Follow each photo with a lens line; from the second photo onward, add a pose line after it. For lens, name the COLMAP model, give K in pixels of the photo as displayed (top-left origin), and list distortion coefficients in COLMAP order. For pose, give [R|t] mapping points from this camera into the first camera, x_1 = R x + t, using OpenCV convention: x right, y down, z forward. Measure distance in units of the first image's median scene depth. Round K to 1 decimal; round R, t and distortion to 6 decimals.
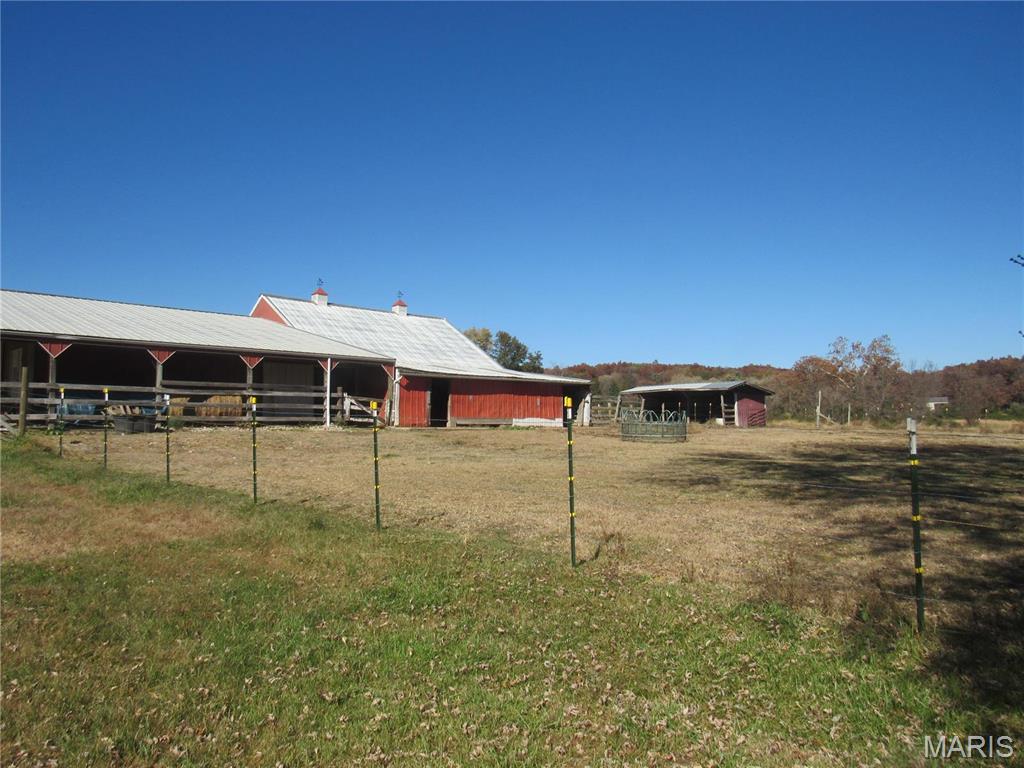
lens RADIAL K [[715.9, 0, 512.0], [0, 715.9, 384.0], [0, 0, 1]] dist [-0.000041, 0.000986]
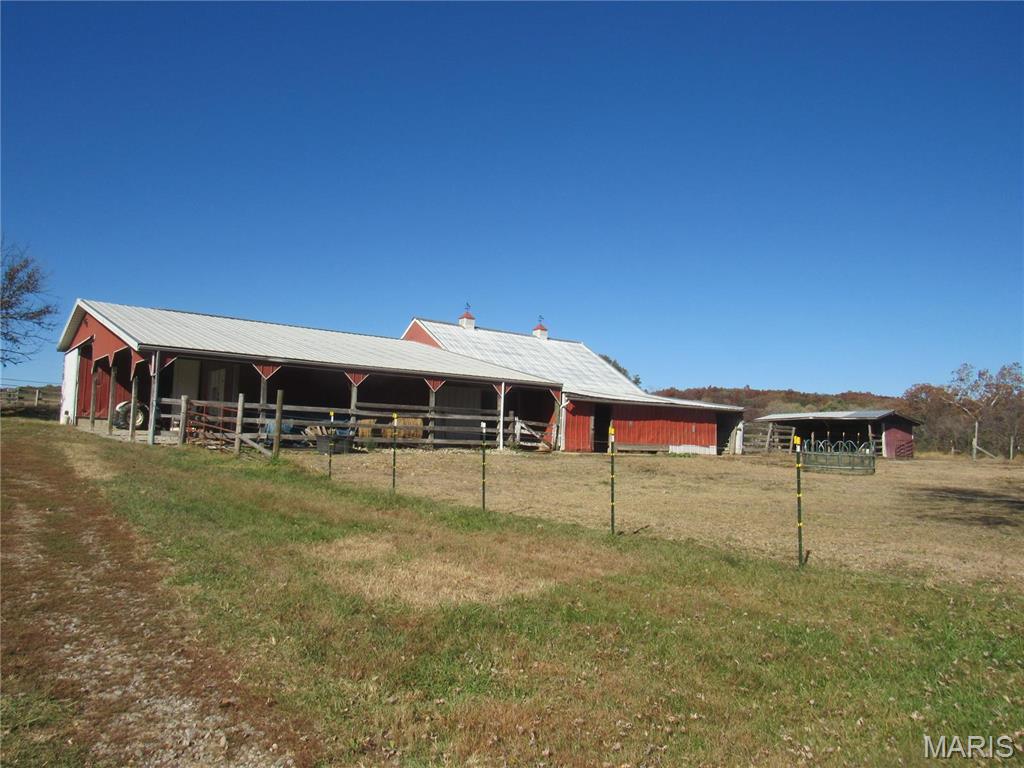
lens RADIAL K [[715.9, 0, 512.0], [0, 715.9, 384.0], [0, 0, 1]] dist [-0.000041, 0.000986]
pose [[0.995226, 0.013090, -0.096717, -0.136655], [-0.016087, 0.999412, -0.030269, -0.003114], [0.096264, 0.031680, 0.994852, -0.000937]]
